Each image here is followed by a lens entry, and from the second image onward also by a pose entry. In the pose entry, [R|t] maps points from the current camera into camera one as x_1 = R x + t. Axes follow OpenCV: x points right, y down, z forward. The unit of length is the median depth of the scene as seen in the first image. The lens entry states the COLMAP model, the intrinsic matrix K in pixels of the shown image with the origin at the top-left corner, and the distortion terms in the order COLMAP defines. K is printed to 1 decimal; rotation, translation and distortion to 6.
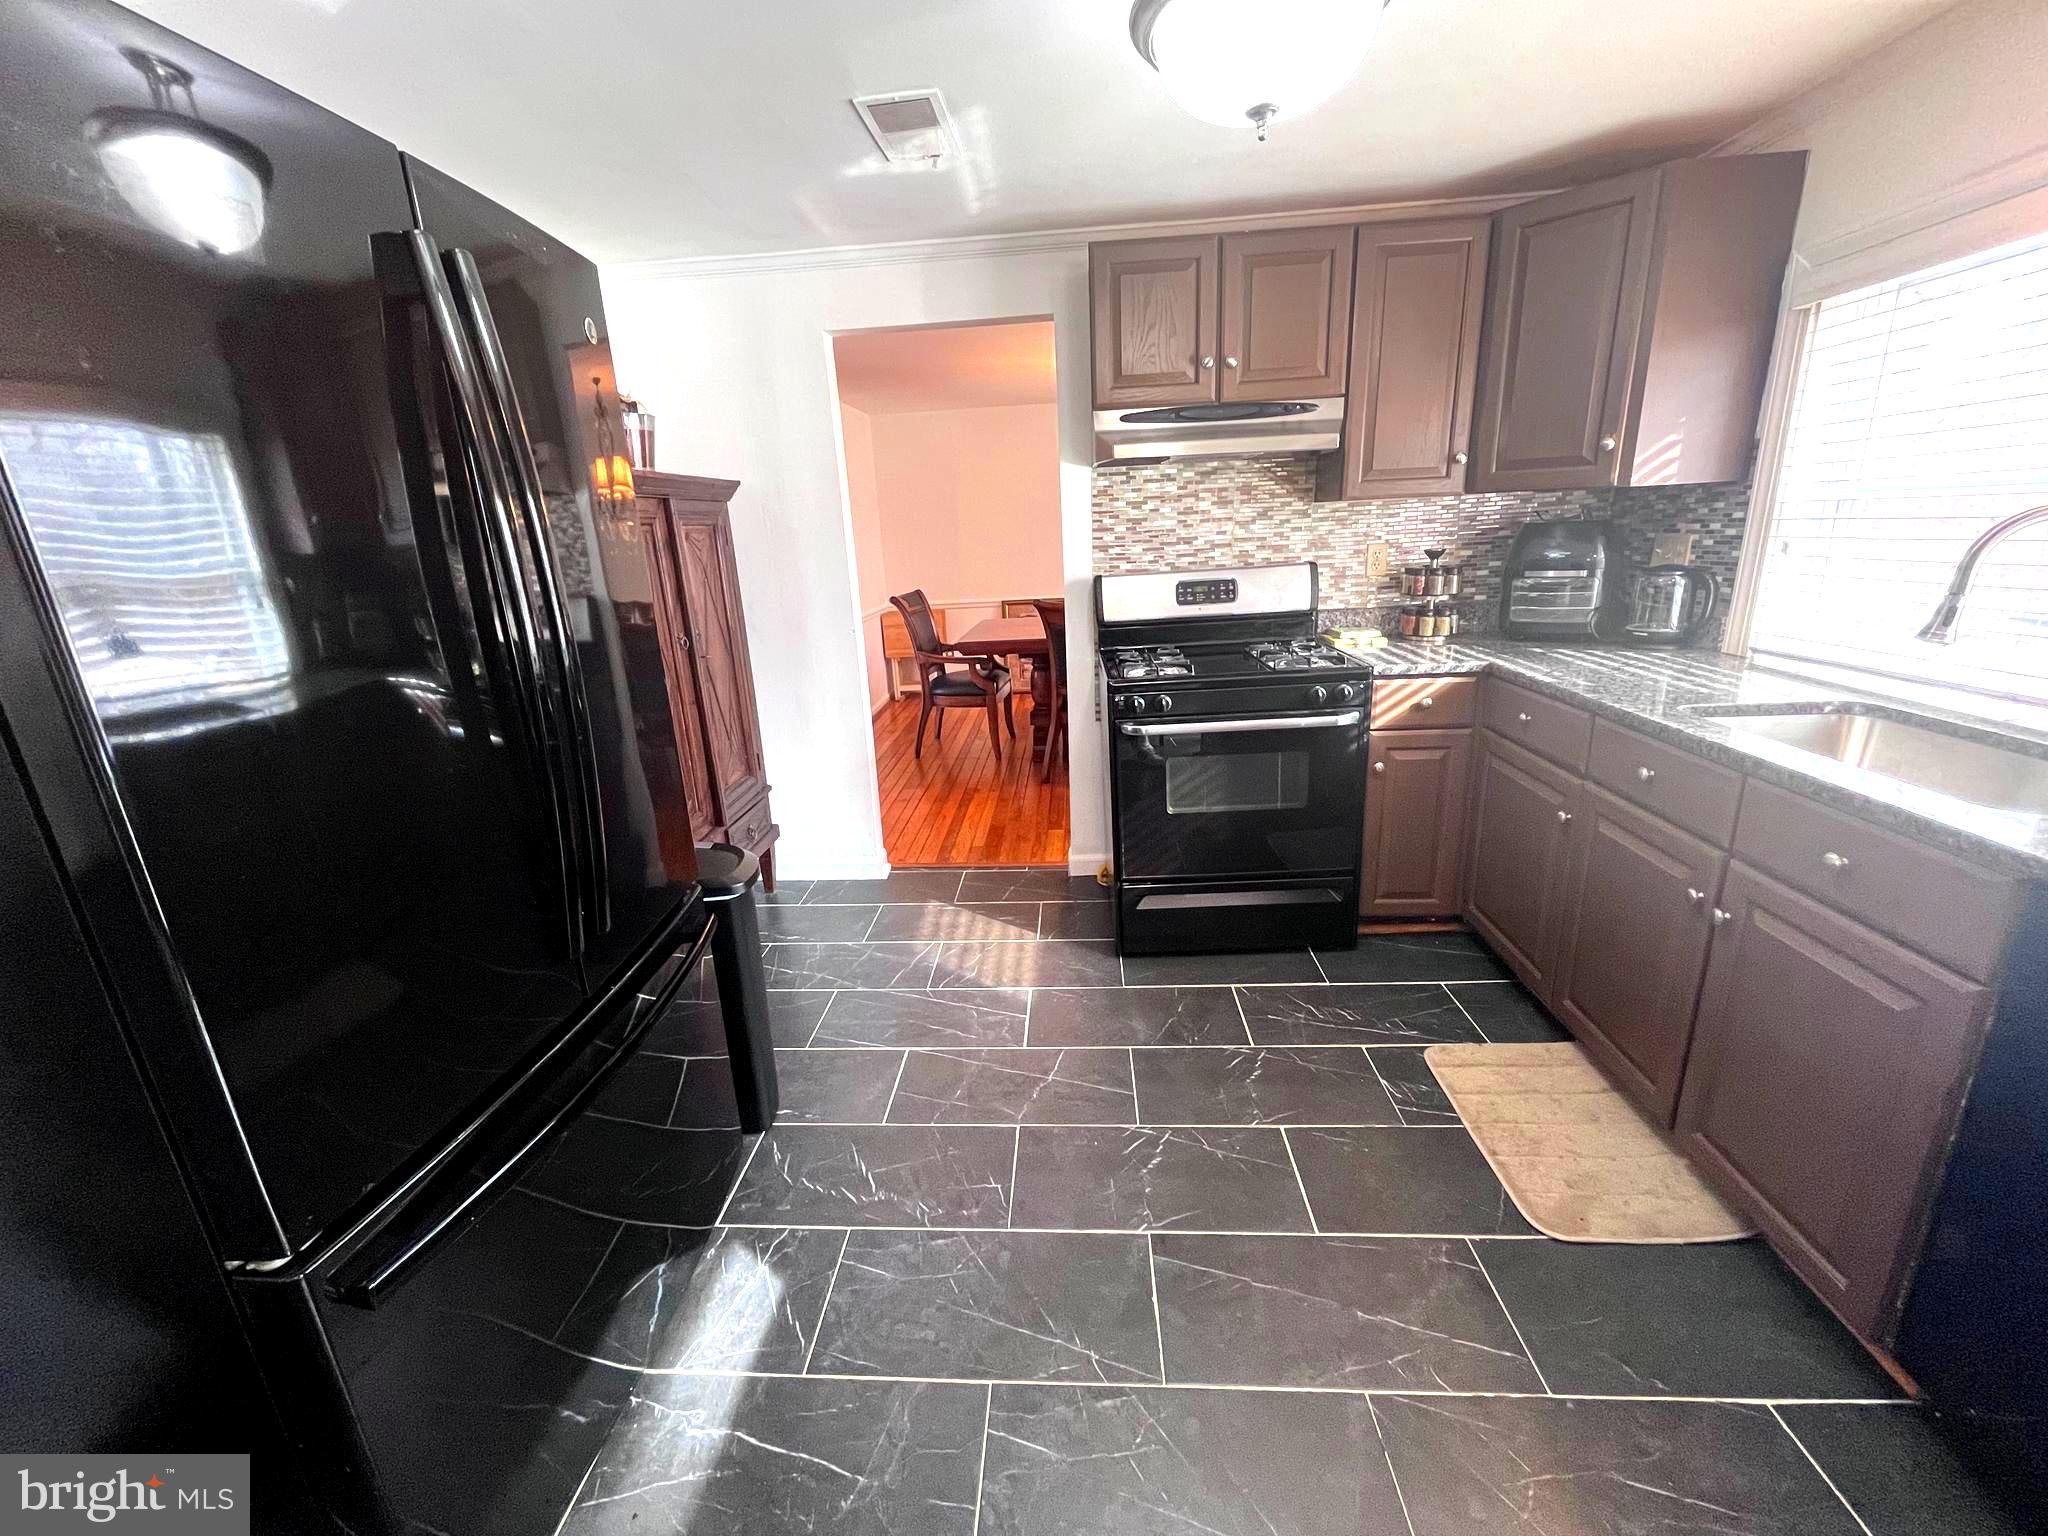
lens RADIAL K [[832.0, 0, 1019.0], [0, 832.0, 773.0], [0, 0, 1]] dist [-0.005073, 0.000064]
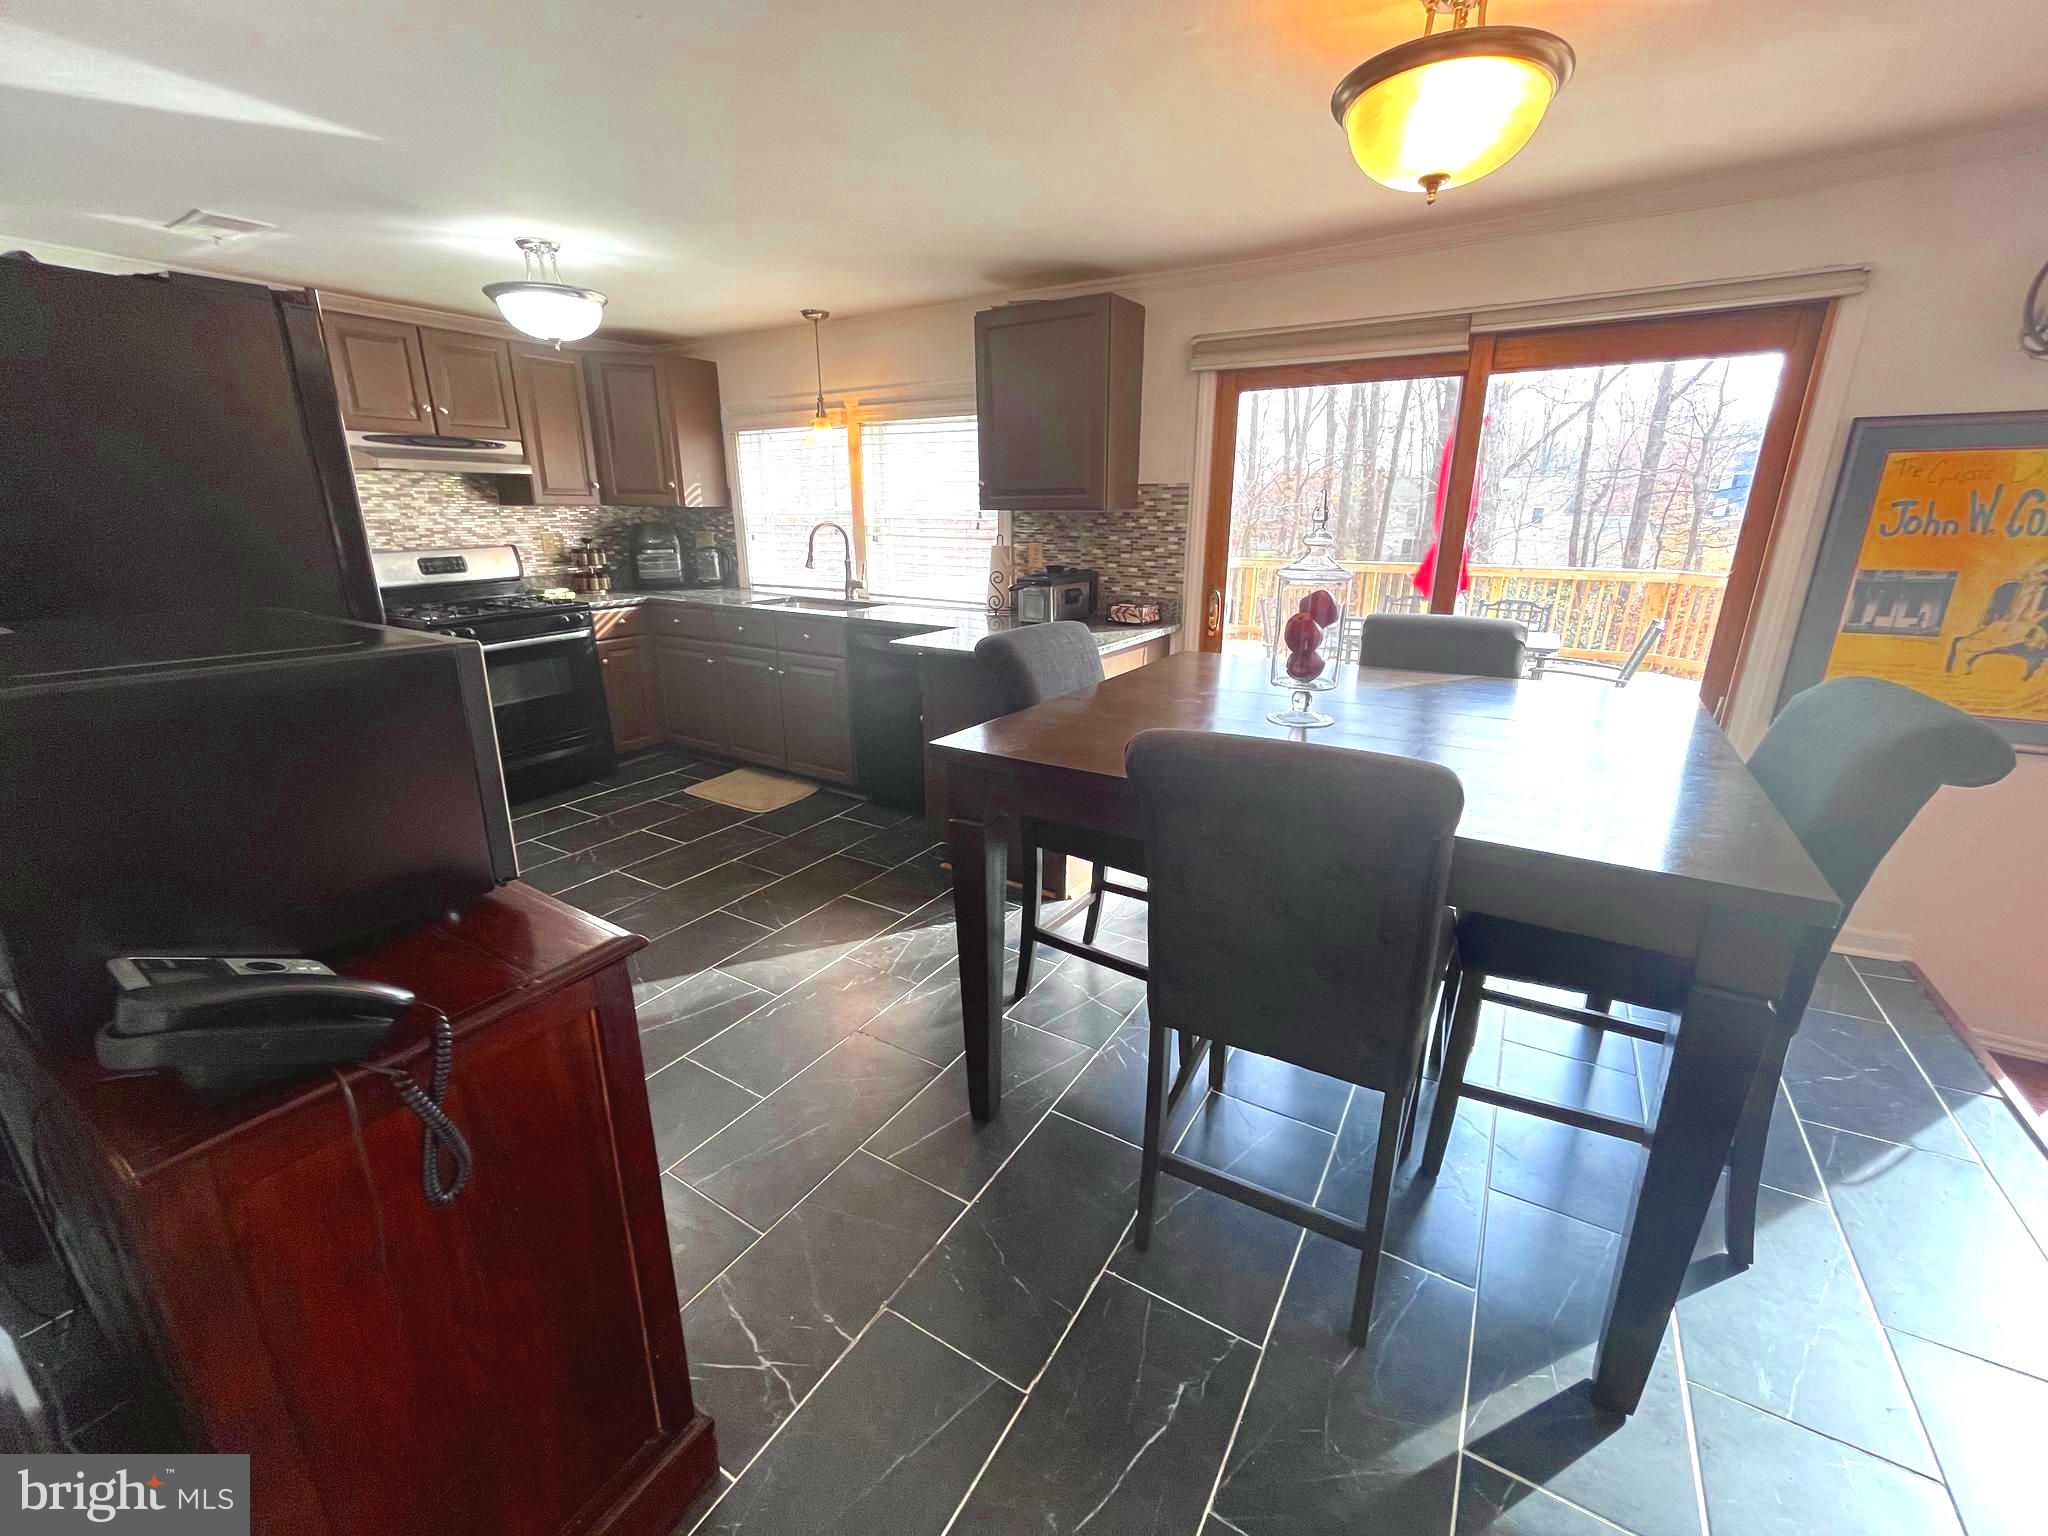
lens RADIAL K [[832.0, 0, 1028.5], [0, 832.0, 774.0], [0, 0, 1]] dist [-0.005073, 0.000064]
pose [[0.459775, -0.220672, 0.860180, -0.690307], [0.230354, 0.965114, 0.124465, 0.203195], [-0.857638, 0.140920, 0.494569, -0.568798]]
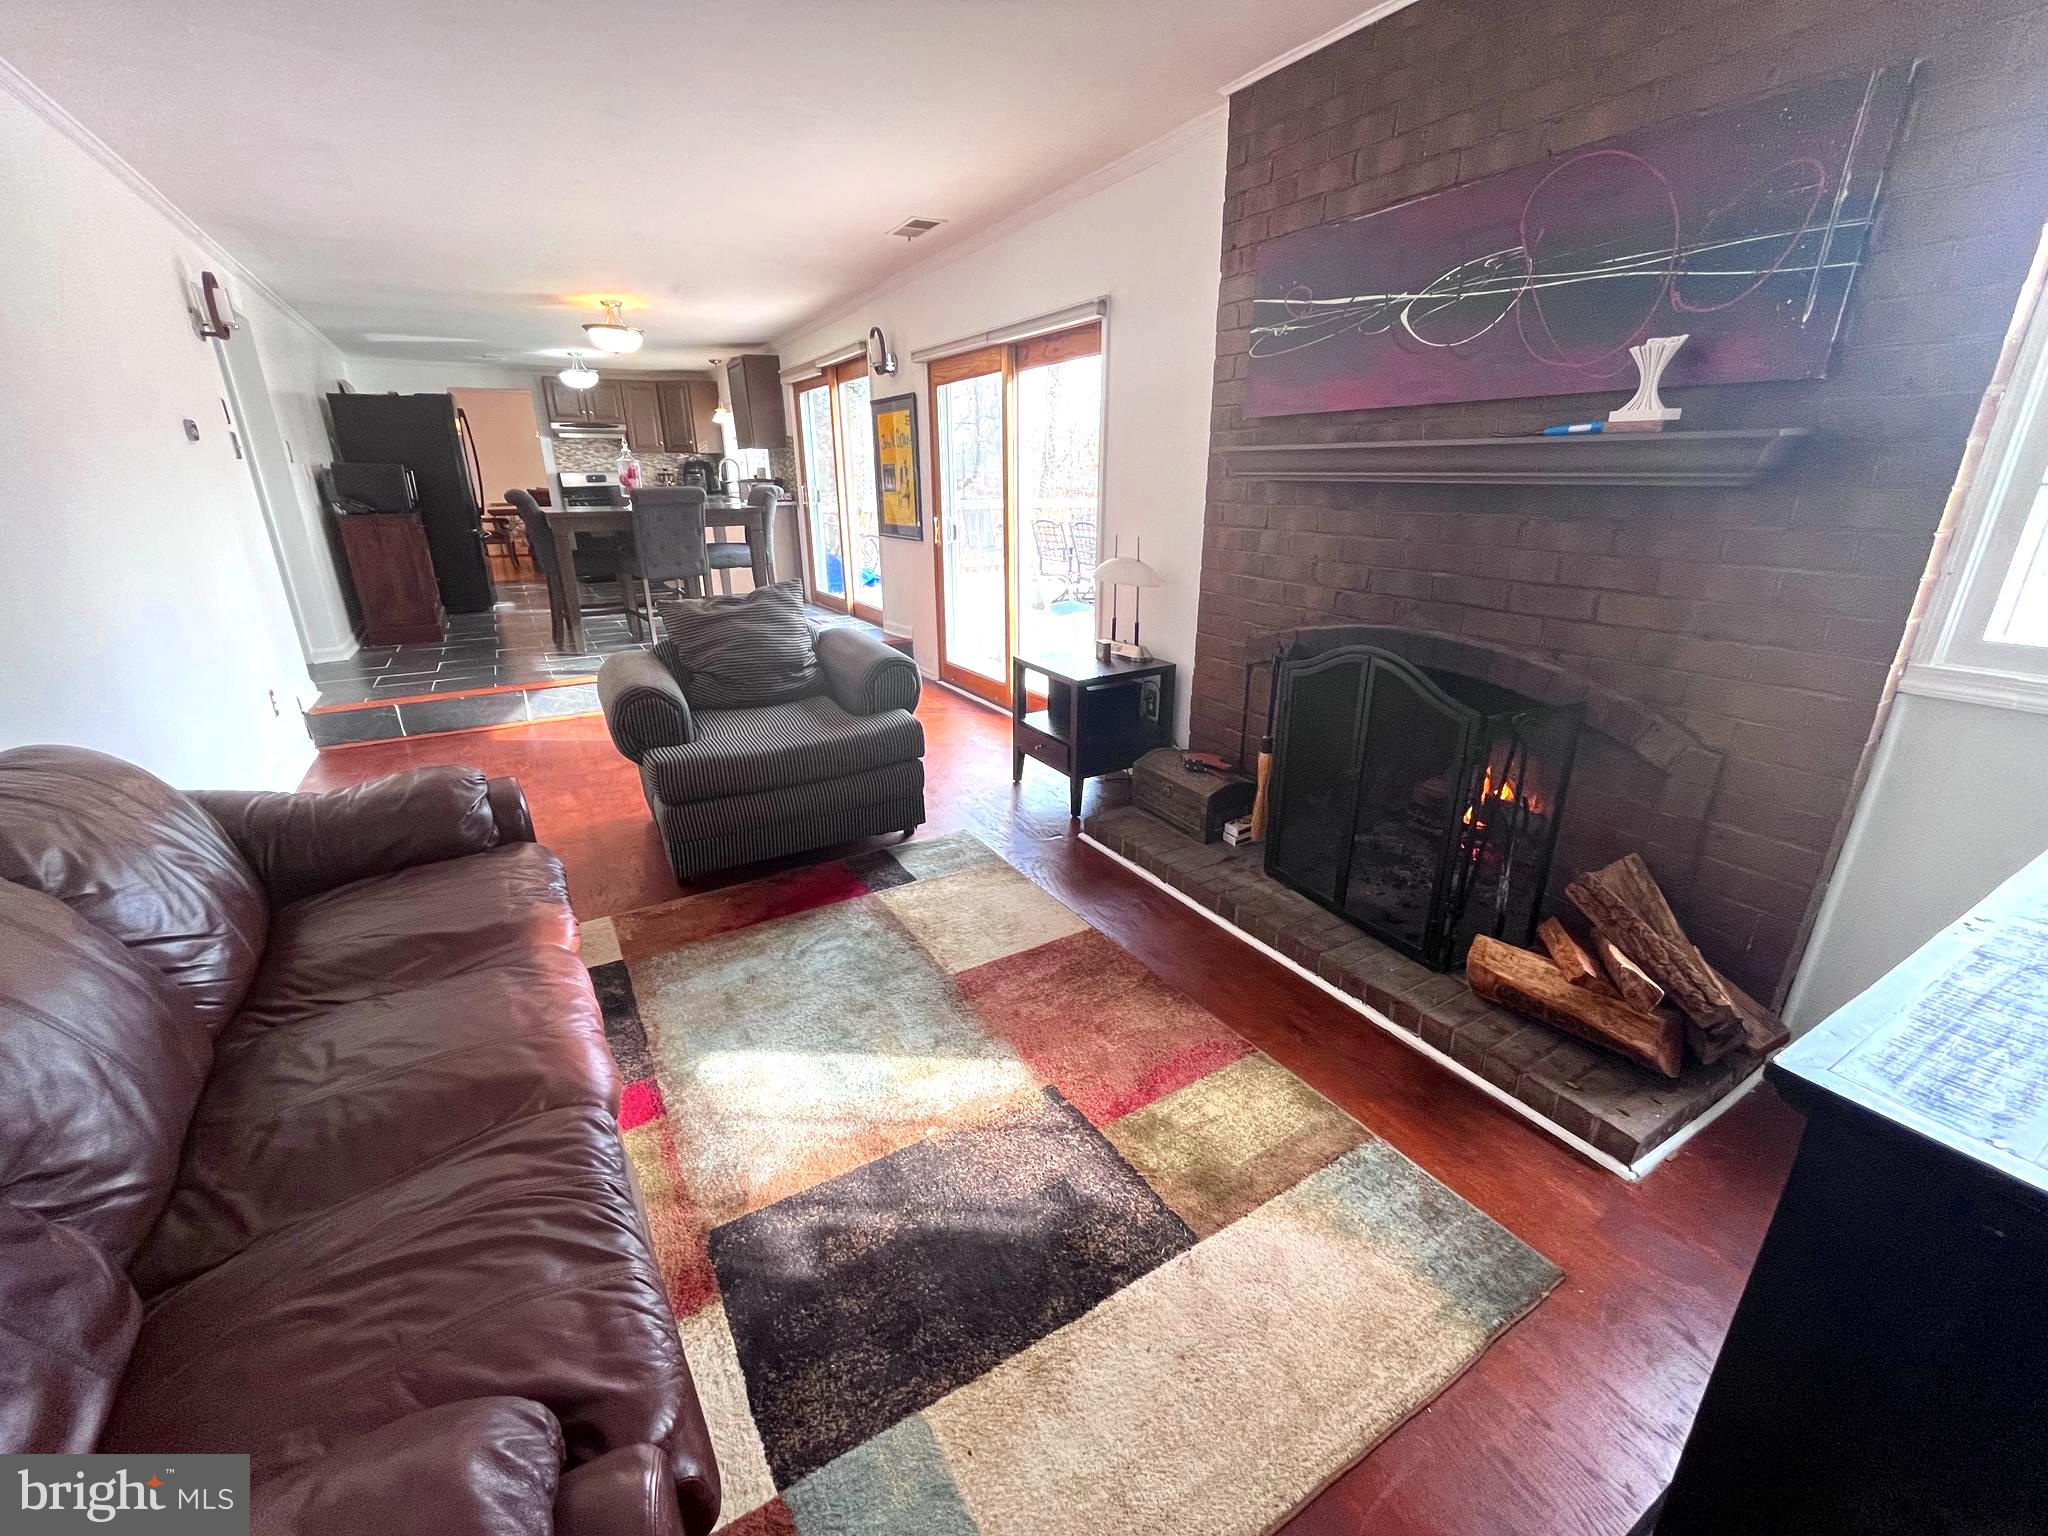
lens RADIAL K [[832.0, 0, 1016.9], [0, 832.0, 762.1], [0, 0, 1]] dist [-0.005073, 0.000064]
pose [[0.818607, -0.145835, 0.555531, -0.459016], [0.126620, 0.989253, 0.073111, 0.986802], [-0.560223, 0.010492, 0.828276, -3.025310]]
